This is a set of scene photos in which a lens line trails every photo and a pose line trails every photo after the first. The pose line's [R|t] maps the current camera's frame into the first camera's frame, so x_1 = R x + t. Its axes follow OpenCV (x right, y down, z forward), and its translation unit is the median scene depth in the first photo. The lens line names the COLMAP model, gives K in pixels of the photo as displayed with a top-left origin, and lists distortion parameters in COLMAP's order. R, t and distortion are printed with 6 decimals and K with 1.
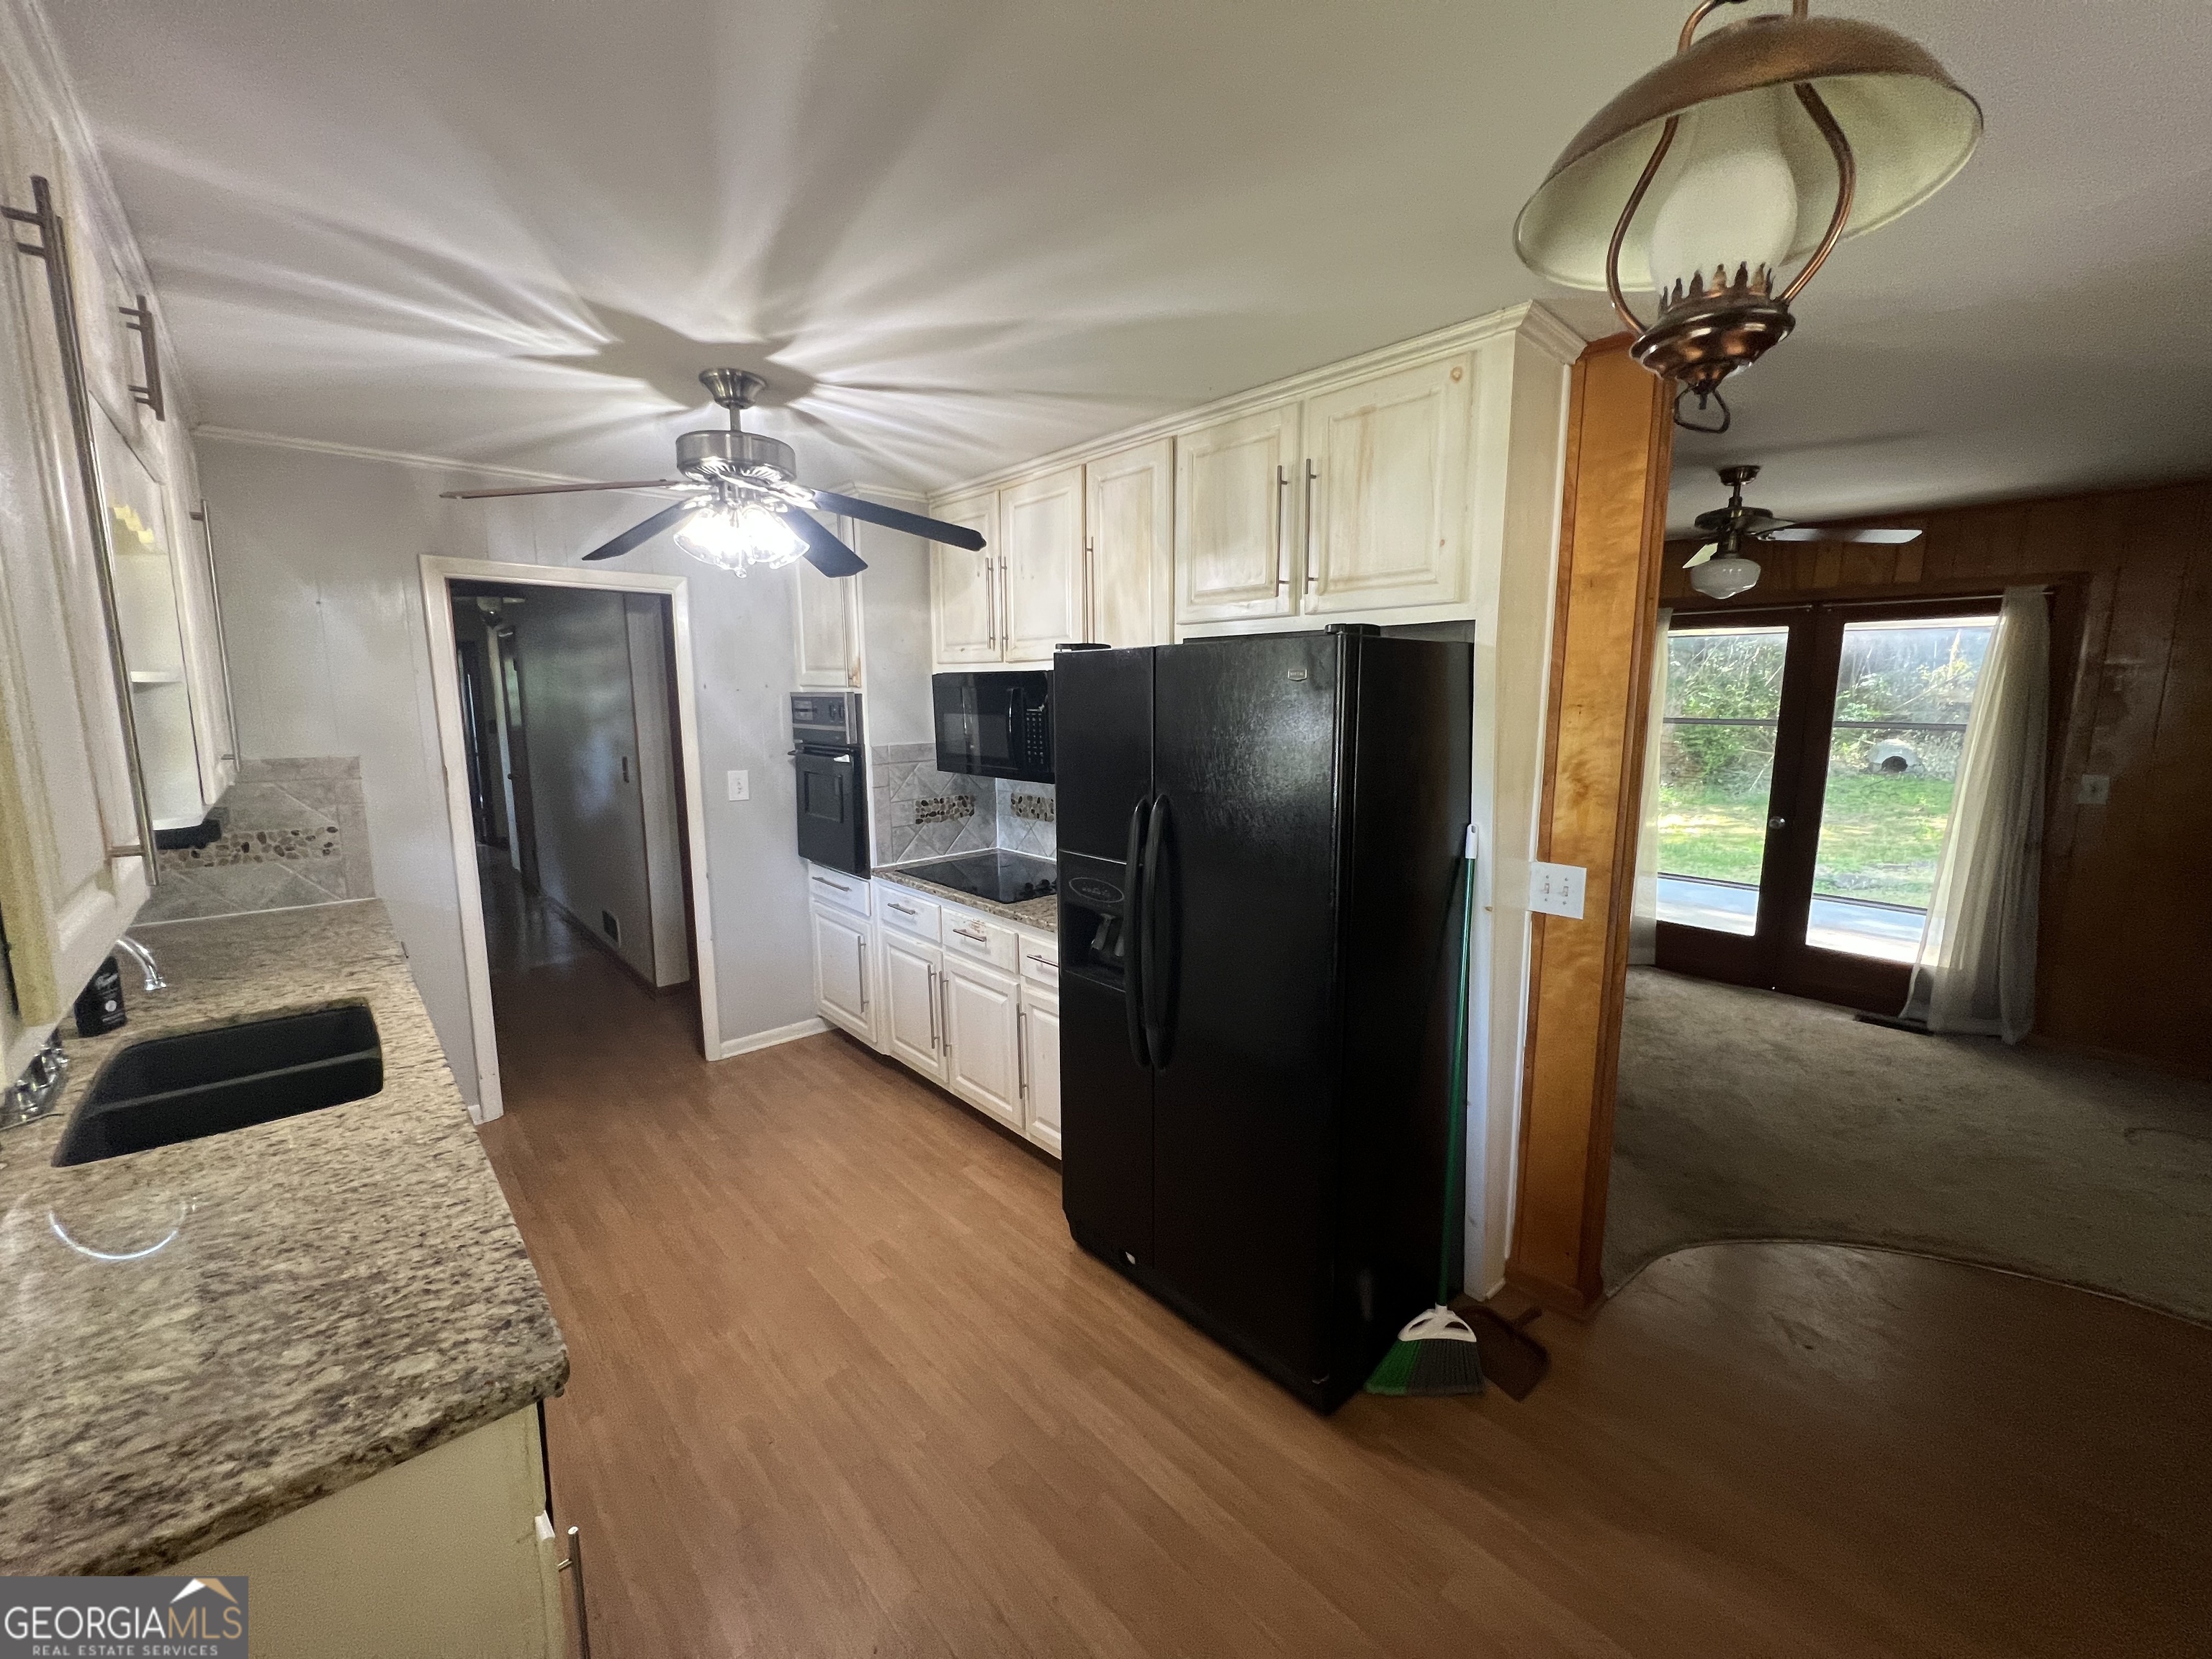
lens RADIAL K [[886.4, 0, 1099.1], [0, 886.4, 823.1], [0, 0, 1]] dist [-0.002670, 0.000841]
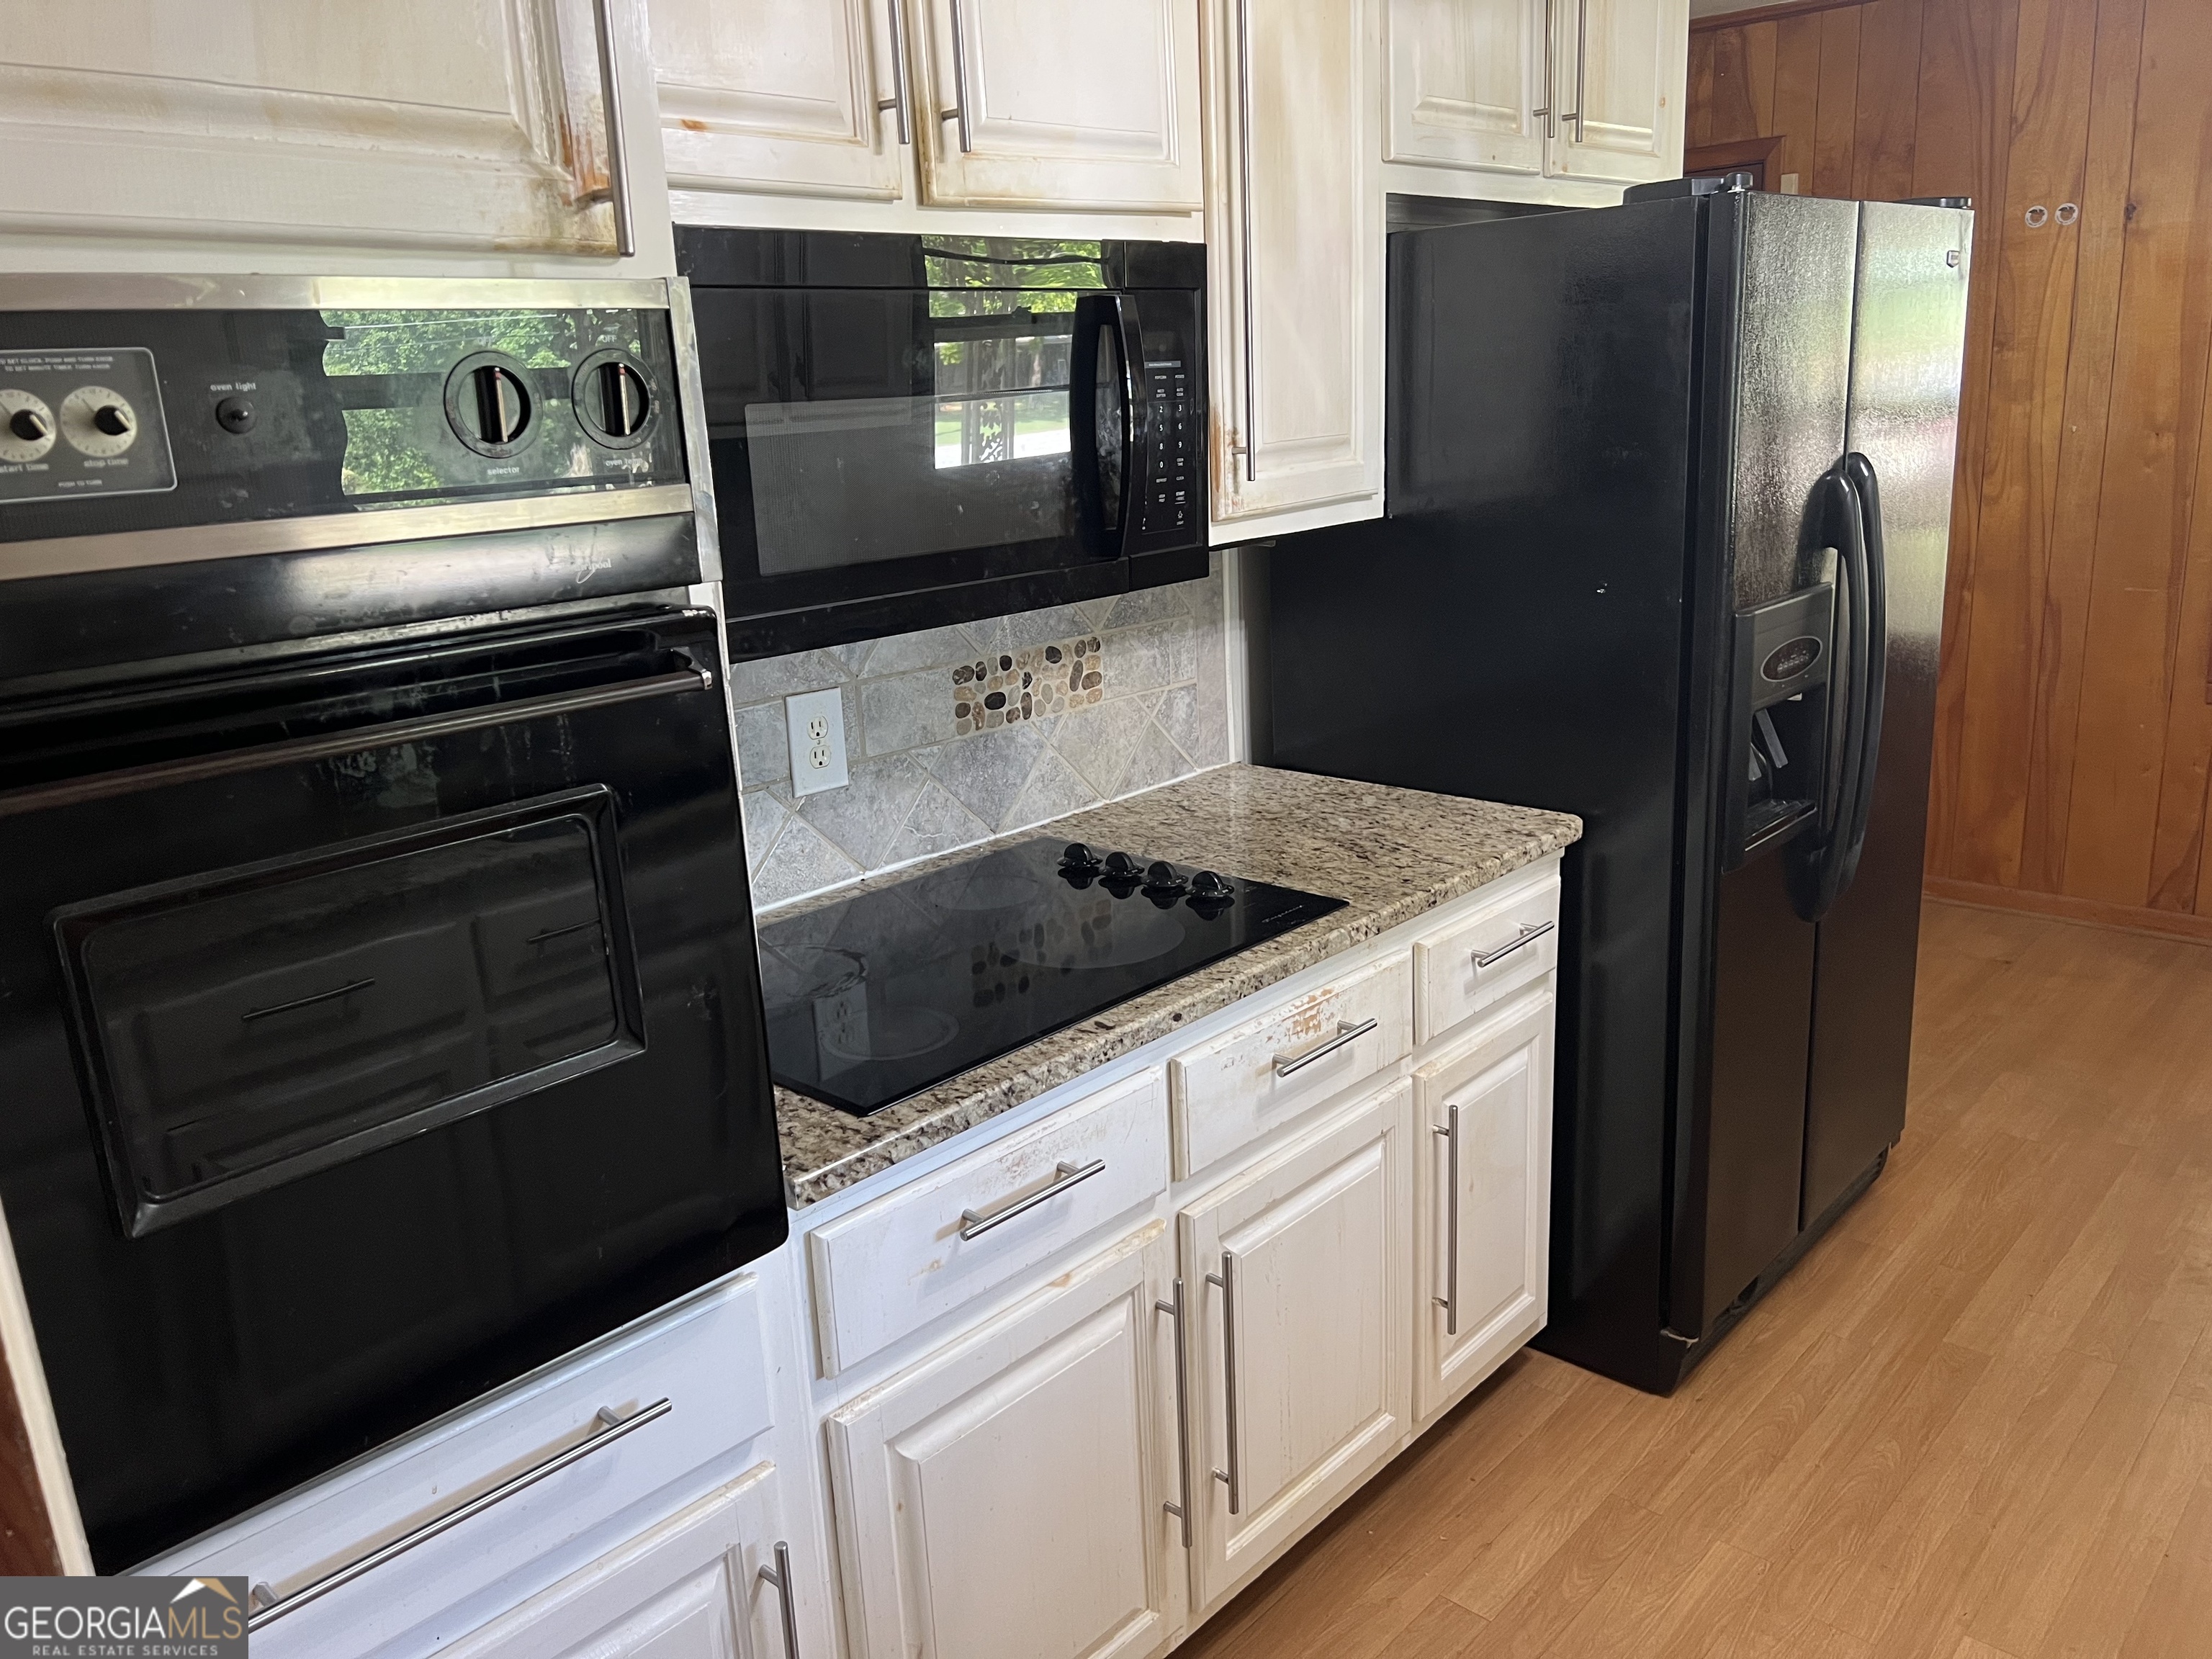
lens RADIAL K [[1661.0, 0, 1101.0], [0, 1661.0, 819.4], [0, 0, 1]] dist [0.008530, 0.004902]
pose [[-0.091073, -0.237119, 0.967202, -0.931607], [0.200623, 0.946956, 0.251046, -0.164385], [-0.975426, 0.216907, -0.038671, 1.408877]]
